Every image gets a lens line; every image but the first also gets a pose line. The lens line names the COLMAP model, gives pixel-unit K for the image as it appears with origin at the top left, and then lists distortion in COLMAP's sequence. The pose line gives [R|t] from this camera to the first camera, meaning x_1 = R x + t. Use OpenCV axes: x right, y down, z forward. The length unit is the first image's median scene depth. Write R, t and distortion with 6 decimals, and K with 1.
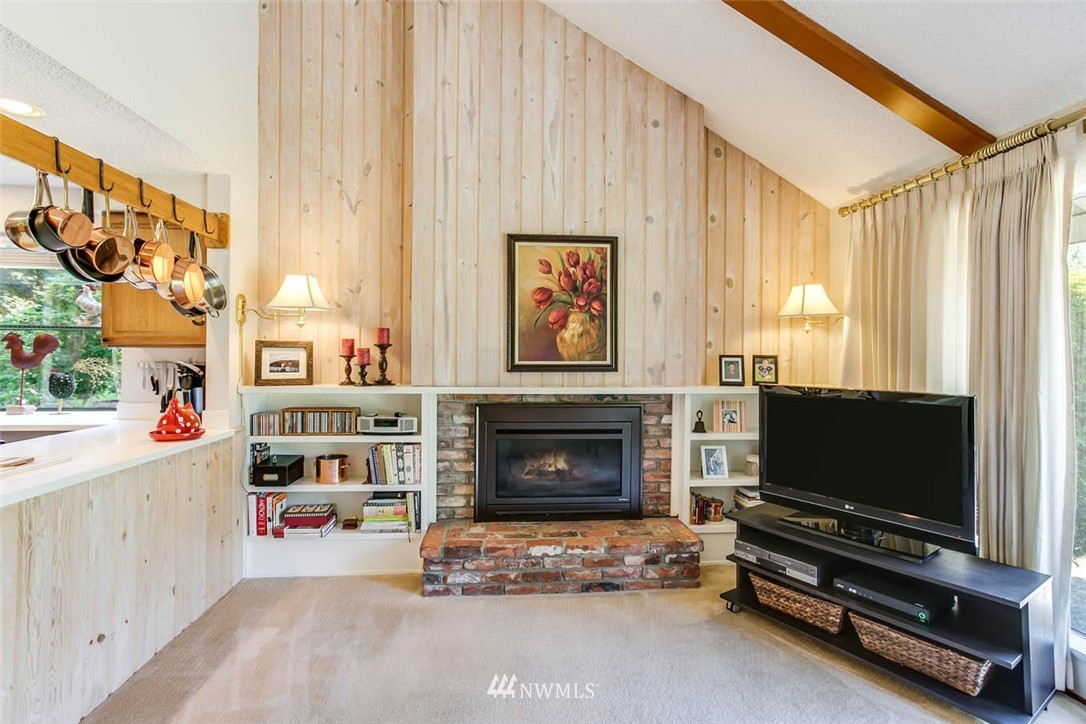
lens RADIAL K [[540.6, 0, 547.5], [0, 540.6, 355.7], [0, 0, 1]] dist [-0.047689, 0.048846]
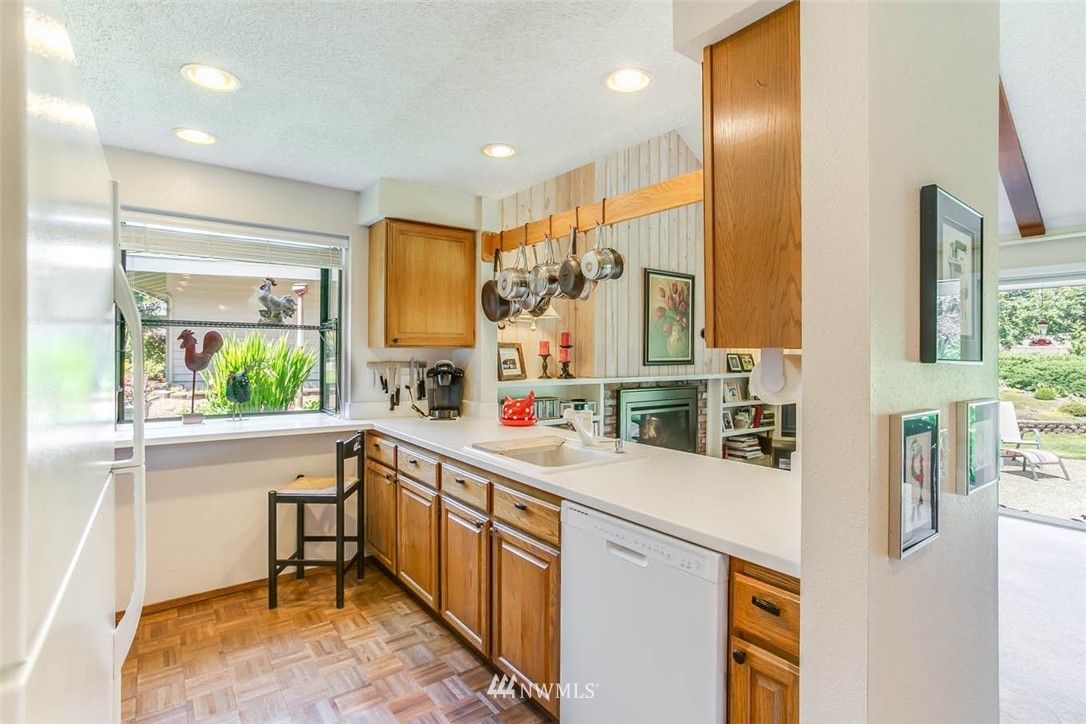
lens RADIAL K [[521.5, 0, 523.4], [0, 521.5, 353.6], [0, 0, 1]] dist [-0.055380, 0.000198]
pose [[0.855525, -0.002278, 0.517756, -1.046167], [0.000984, 0.999996, 0.002773, -0.006216], [-0.517760, -0.001863, 0.855524, 0.008116]]
